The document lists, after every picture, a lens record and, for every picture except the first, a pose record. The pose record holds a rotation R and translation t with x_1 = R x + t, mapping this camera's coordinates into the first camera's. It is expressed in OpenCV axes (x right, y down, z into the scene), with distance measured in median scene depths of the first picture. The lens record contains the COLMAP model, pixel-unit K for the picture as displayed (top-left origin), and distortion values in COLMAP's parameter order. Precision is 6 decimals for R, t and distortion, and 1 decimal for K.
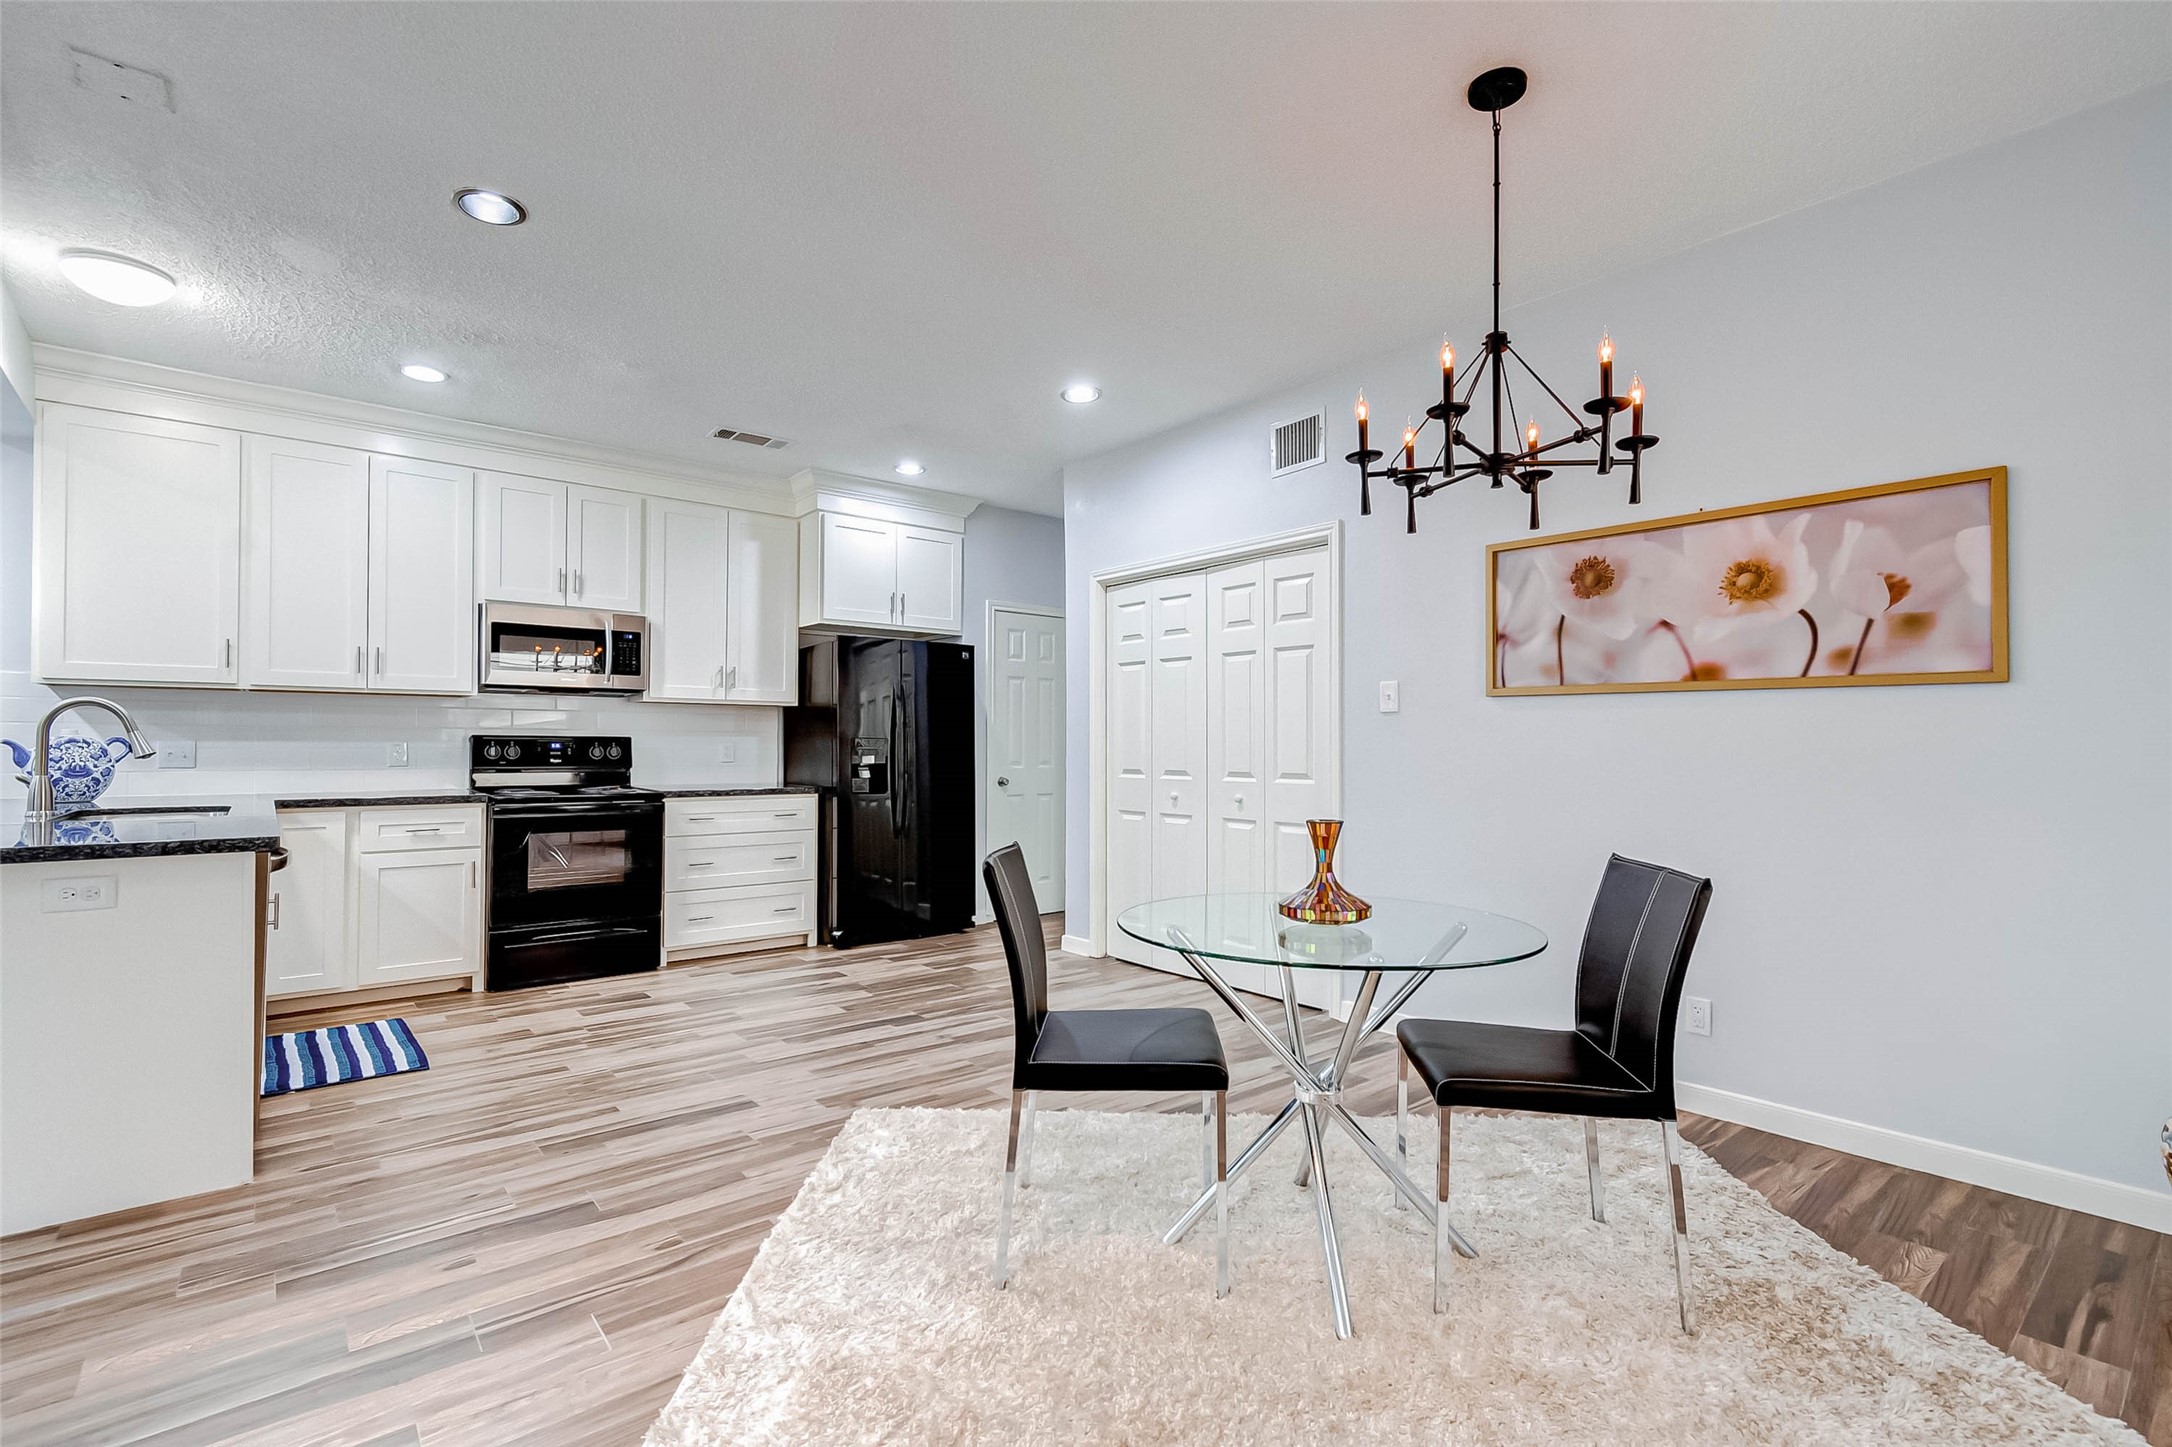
lens RADIAL K [[988.4, 0, 1088.6], [0, 988.4, 733.3], [0, 0, 1]] dist [0.003380, -0.001522]
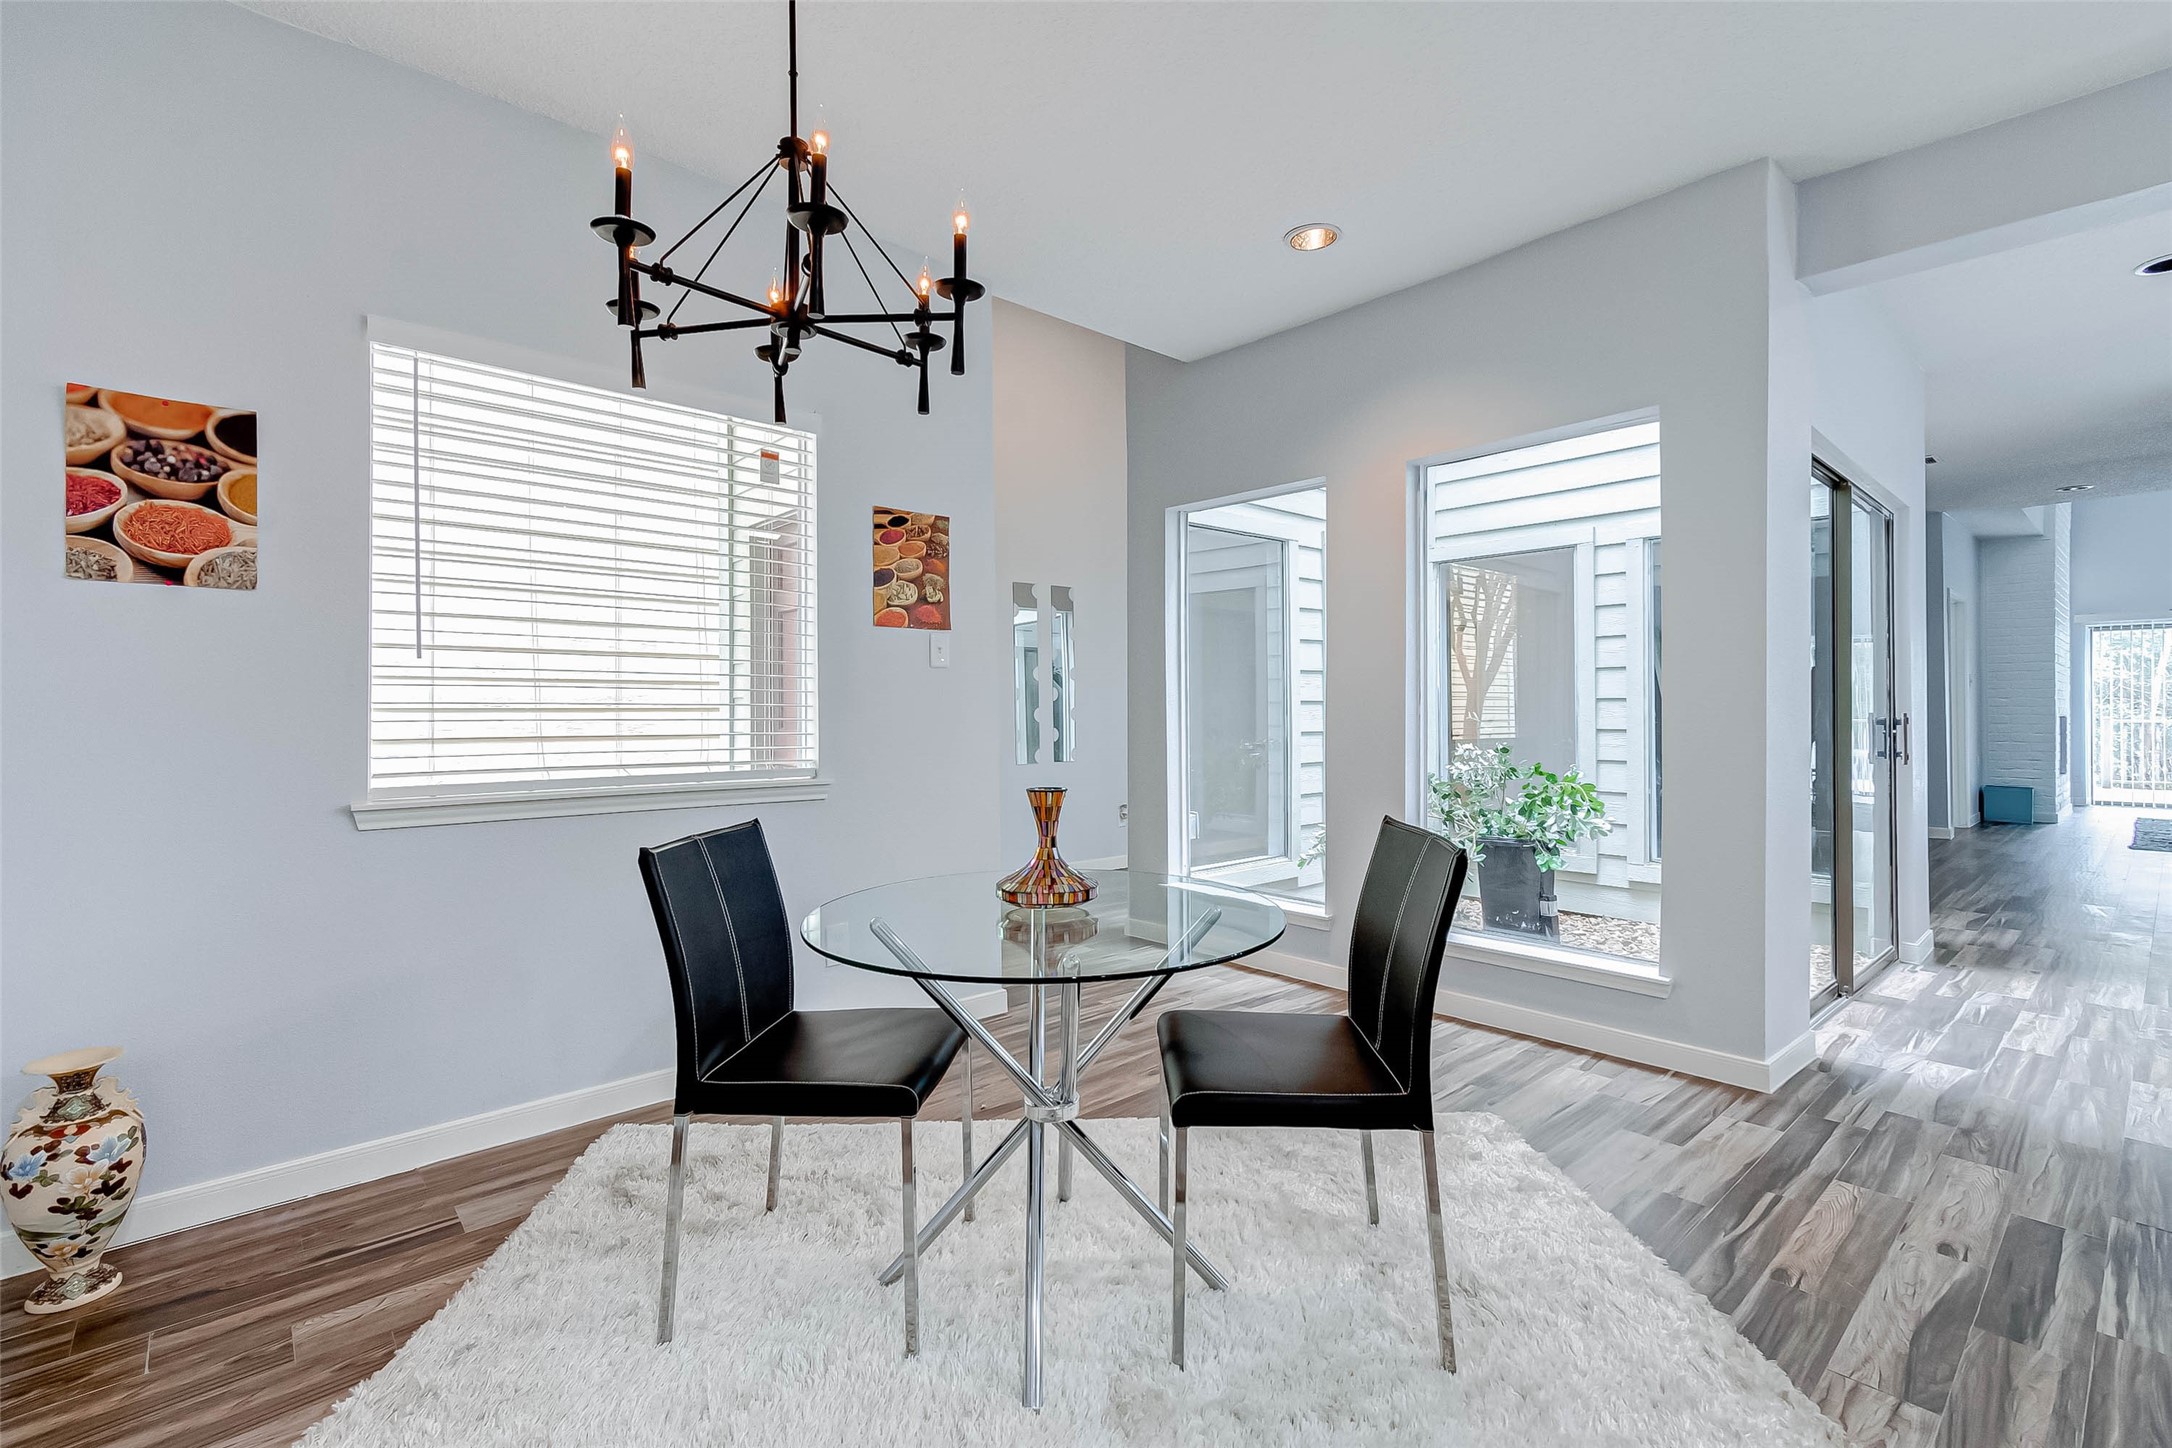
lens RADIAL K [[988.4, 0, 1085.2], [0, 988.4, 712.0], [0, 0, 1]] dist [0.003380, -0.001522]
pose [[-0.999507, 0.000475, -0.031407, 0.113395], [0.000782, 0.999952, -0.009758, 0.009106], [0.031401, -0.009778, -0.999459, 0.925600]]
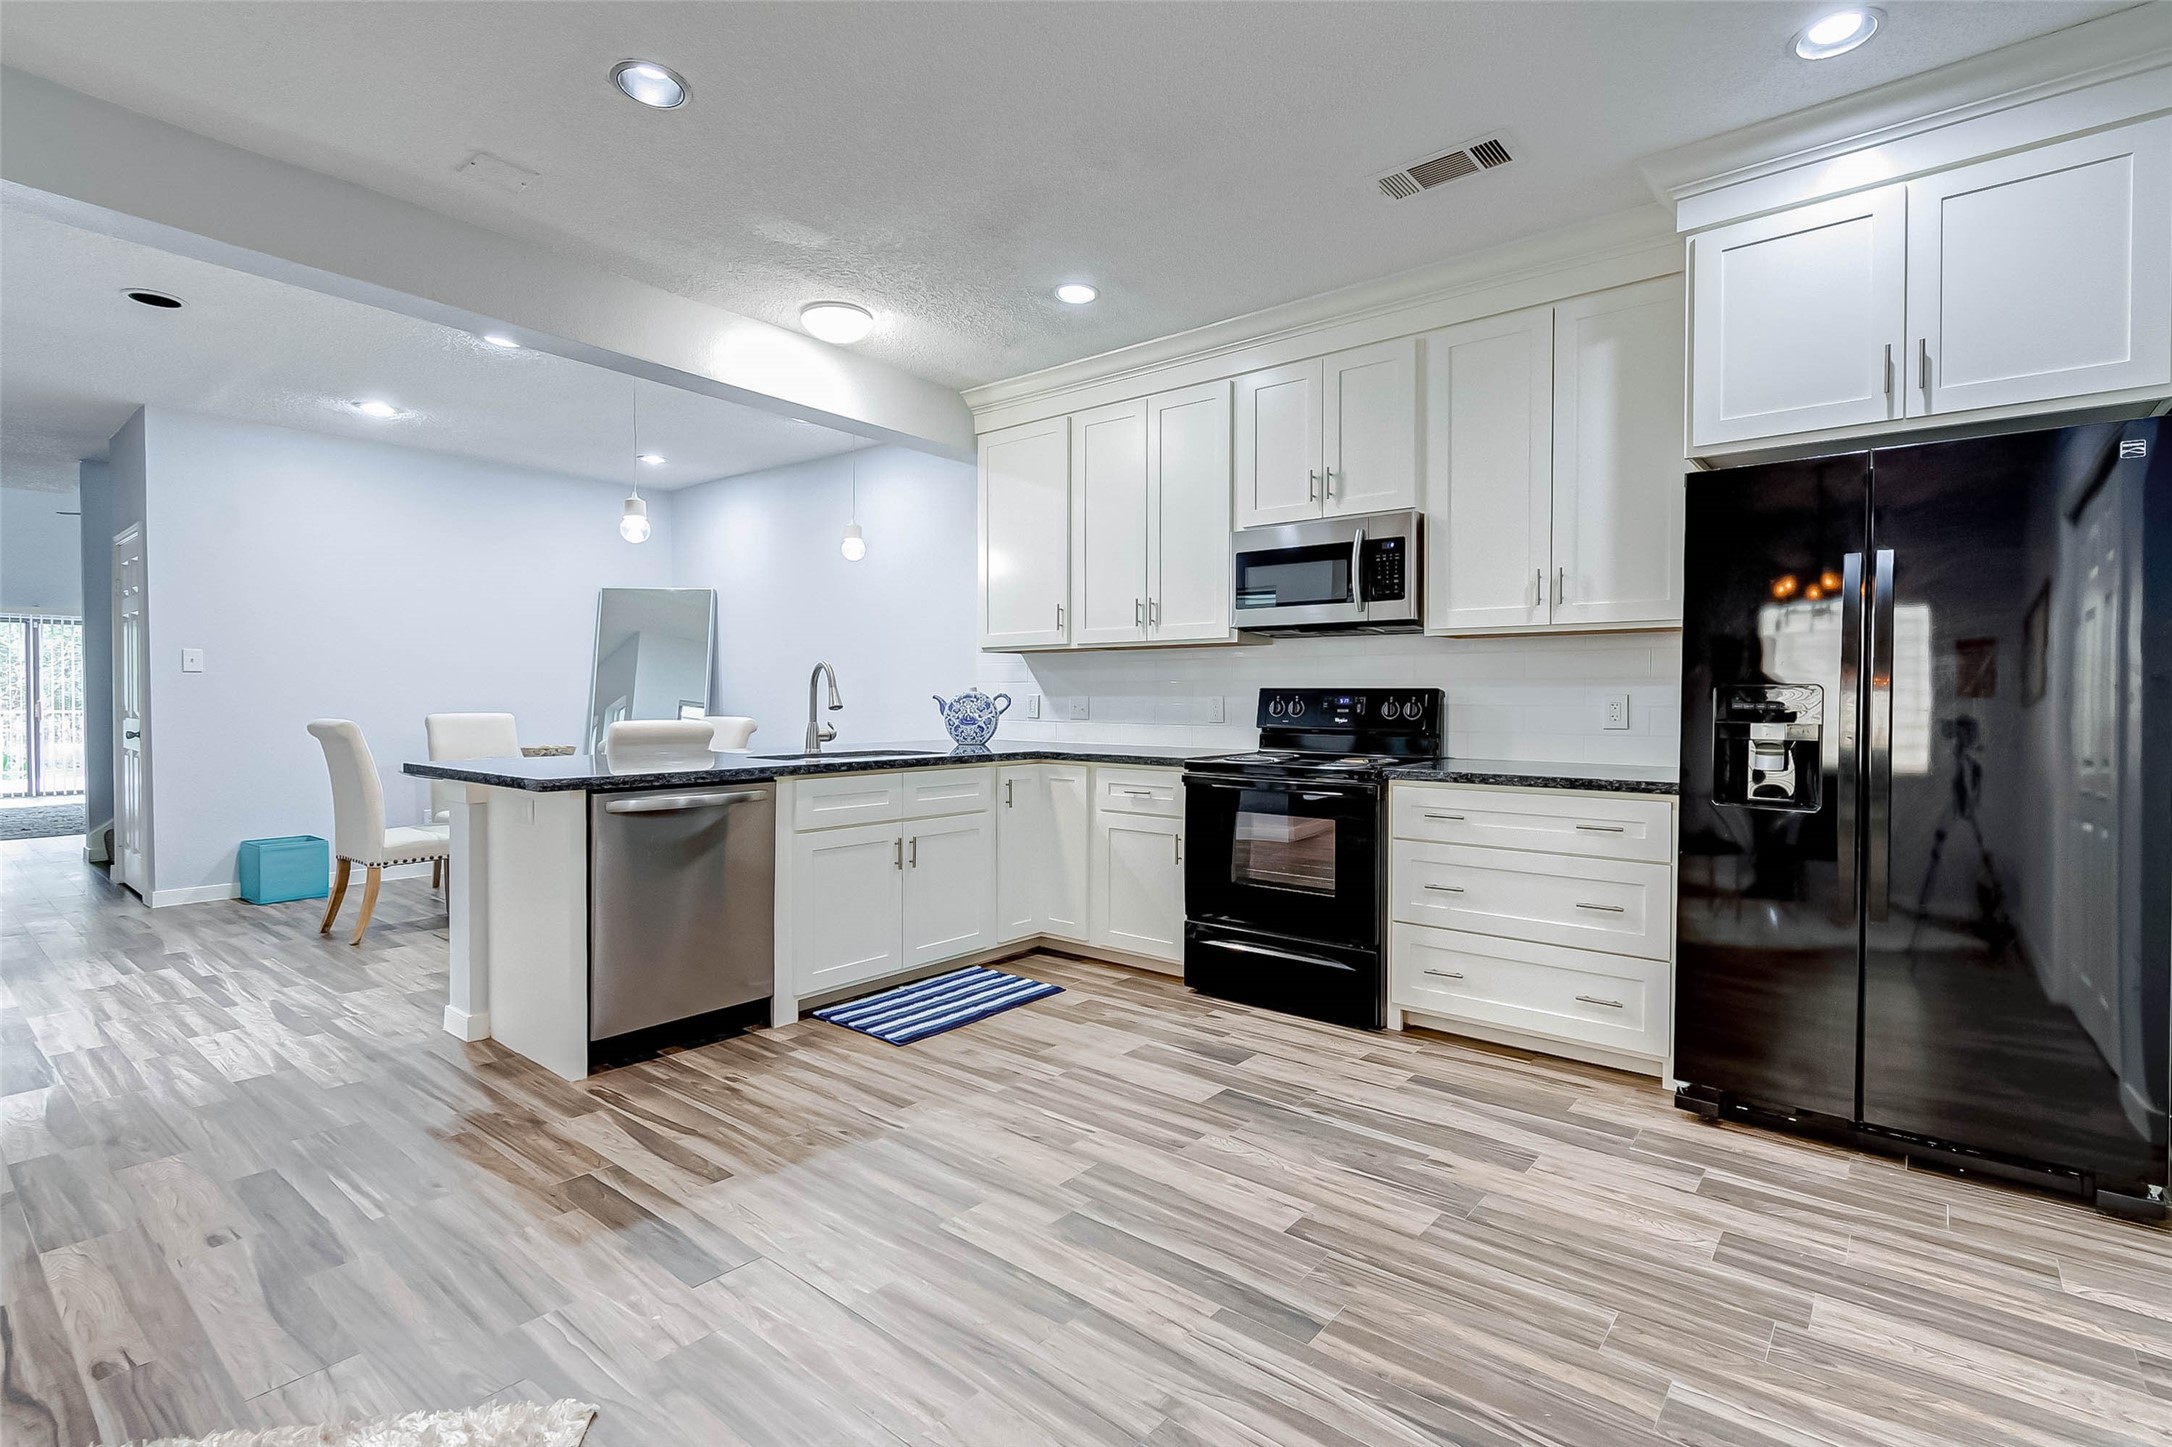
lens RADIAL K [[988.4, 0, 1085.5], [0, 988.4, 705.4], [0, 0, 1]] dist [0.003380, -0.001522]
pose [[0.191560, 0.004123, -0.981472, 0.216258], [0.008402, 0.999948, 0.005840, 0.011790], [0.981445, -0.009365, 0.191515, 0.780537]]
